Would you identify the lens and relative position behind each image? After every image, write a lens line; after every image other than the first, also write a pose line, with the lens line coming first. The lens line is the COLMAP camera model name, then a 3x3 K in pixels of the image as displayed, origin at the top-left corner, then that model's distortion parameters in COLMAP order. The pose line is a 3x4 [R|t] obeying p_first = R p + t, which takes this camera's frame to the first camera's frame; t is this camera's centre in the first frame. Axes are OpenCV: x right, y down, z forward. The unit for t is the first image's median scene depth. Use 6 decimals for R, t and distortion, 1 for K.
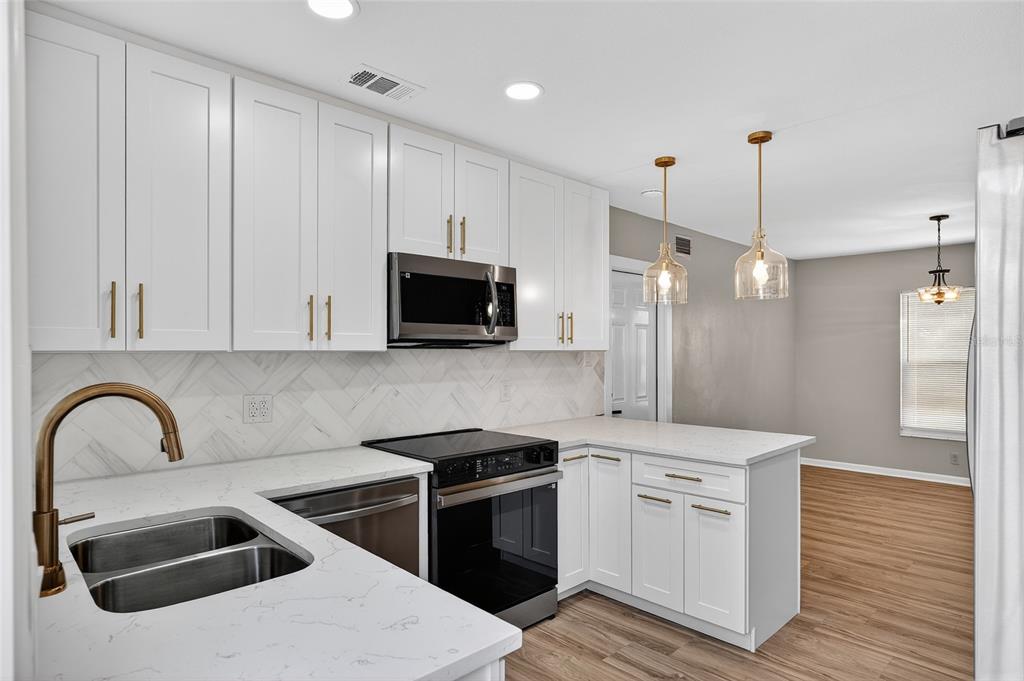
lens RADIAL K [[578.0, 0, 511.8], [0, 578.0, 356.8], [0, 0, 1]] dist [0.000169, 0.000040]
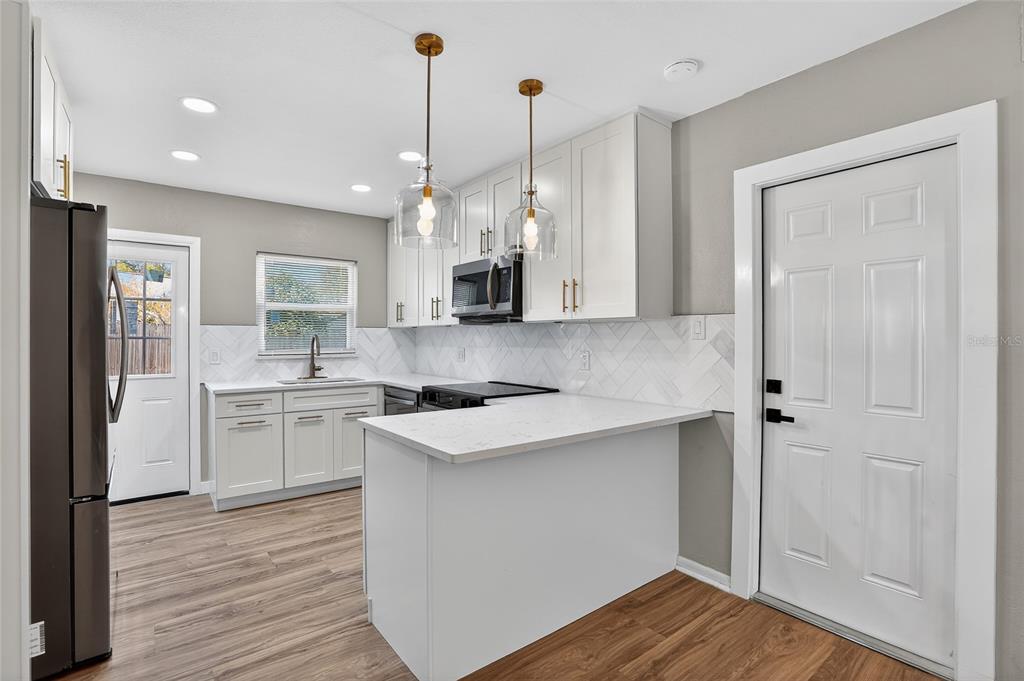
lens RADIAL K [[484.9, 0, 512.0], [0, 484.9, 340.5], [0, 0, 1]] dist [-0.000372, -0.000031]
pose [[-0.106663, 0.012253, -0.994220, 1.018796], [-0.004902, 0.999905, 0.012849, 0.014485], [0.994283, 0.006245, -0.106593, 1.113603]]
